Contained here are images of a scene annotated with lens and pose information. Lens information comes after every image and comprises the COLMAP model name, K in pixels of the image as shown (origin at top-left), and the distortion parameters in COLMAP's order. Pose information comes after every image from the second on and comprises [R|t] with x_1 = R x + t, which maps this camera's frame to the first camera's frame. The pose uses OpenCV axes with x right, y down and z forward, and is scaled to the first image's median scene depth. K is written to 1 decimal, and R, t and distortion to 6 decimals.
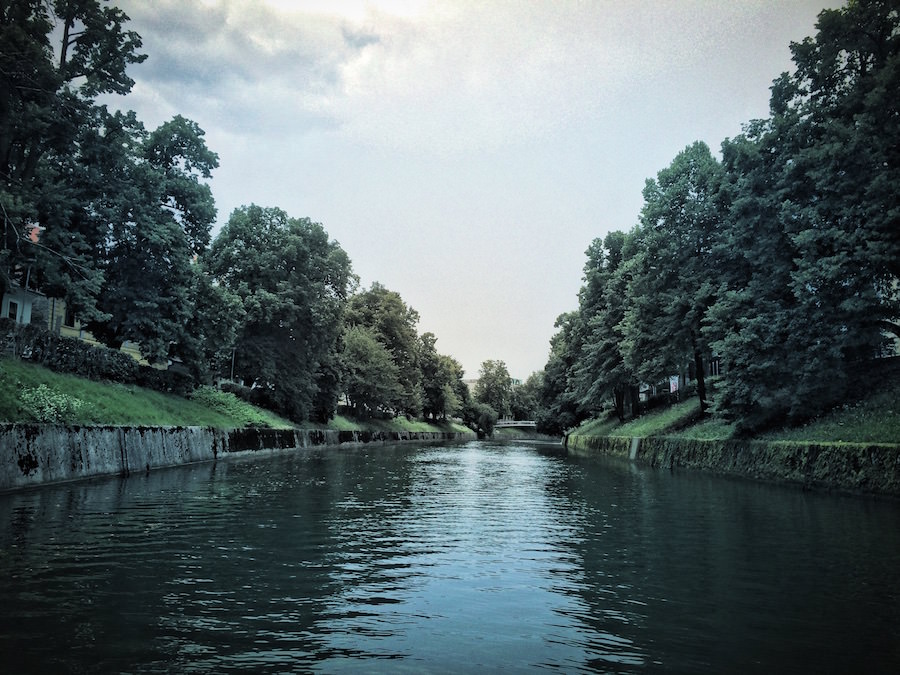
lens RADIAL K [[789.8, 0, 450.0], [0, 789.8, 337.5], [0, 0, 1]] dist [0.118580, -0.001966]
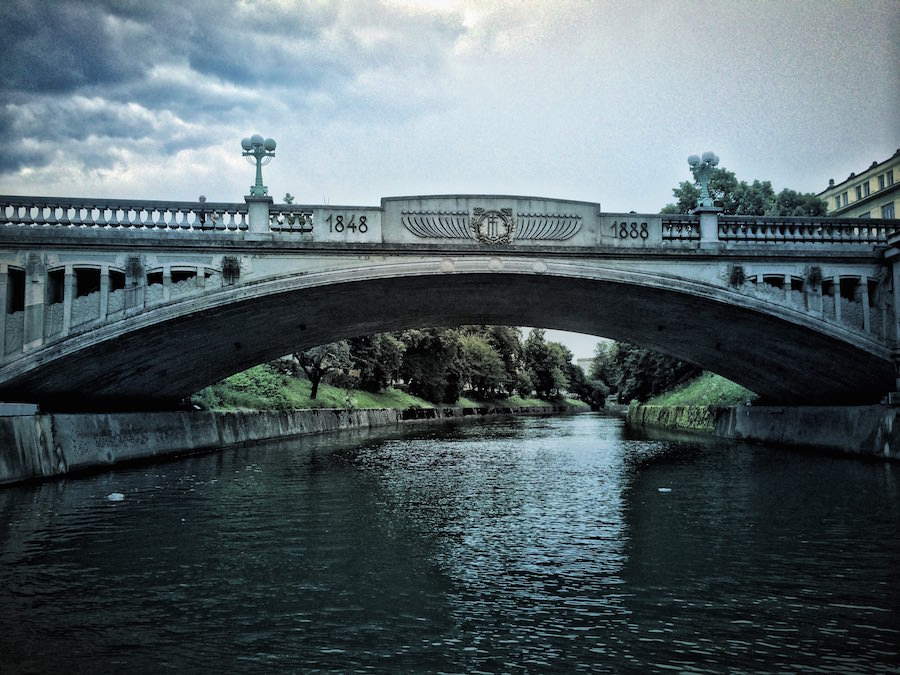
lens RADIAL K [[789.8, 0, 450.0], [0, 789.8, 337.5], [0, 0, 1]] dist [0.118580, -0.001966]
pose [[0.983064, -0.053954, -0.175140, 0.095956], [0.059254, 0.997926, 0.025170, -0.051236], [0.173419, -0.035121, 0.984222, -0.444044]]
